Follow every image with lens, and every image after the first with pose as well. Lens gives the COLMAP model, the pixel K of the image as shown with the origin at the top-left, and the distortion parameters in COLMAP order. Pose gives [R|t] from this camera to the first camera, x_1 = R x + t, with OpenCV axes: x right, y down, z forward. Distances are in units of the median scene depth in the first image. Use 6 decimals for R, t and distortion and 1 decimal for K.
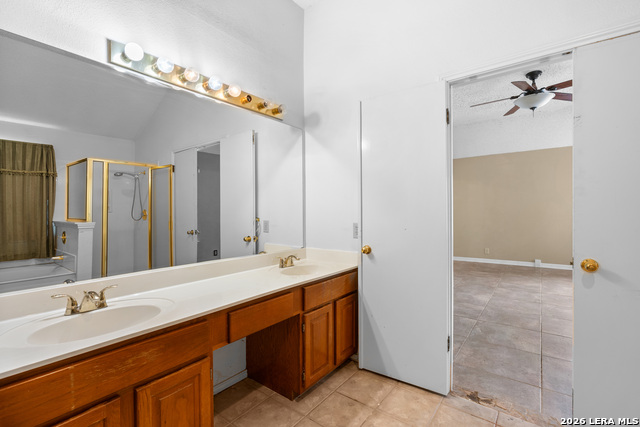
lens RADIAL K [[290.5, 0, 320.6], [0, 290.5, 212.5], [0, 0, 1]] dist [-0.008945, 0.003856]
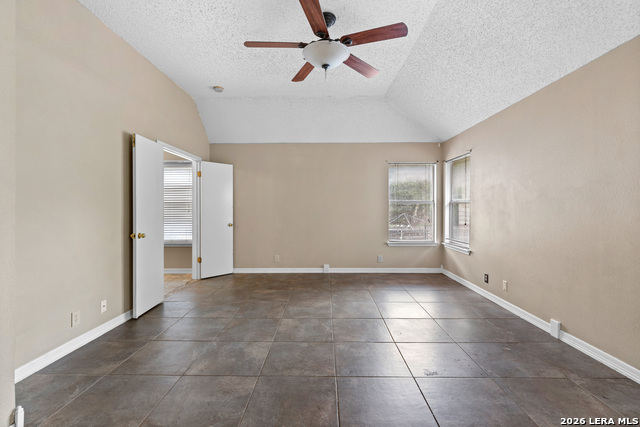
lens RADIAL K [[290.5, 0, 319.5], [0, 290.5, 212.1], [0, 0, 1]] dist [-0.008945, 0.003856]
pose [[0.806424, 0.001144, 0.591337, 0.275738], [-0.003599, 0.999989, 0.002973, -0.004163], [-0.591327, -0.004525, 0.806419, 0.393774]]
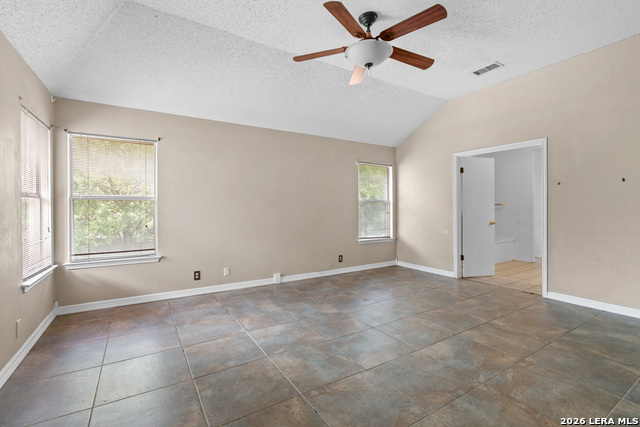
lens RADIAL K [[290.5, 0, 322.2], [0, 290.5, 209.1], [0, 0, 1]] dist [-0.008945, 0.003856]
pose [[-0.935966, 0.006296, 0.352034, 0.534774], [0.009000, 0.999941, 0.006046, -0.010057], [-0.351975, 0.008828, -0.935968, 1.549386]]
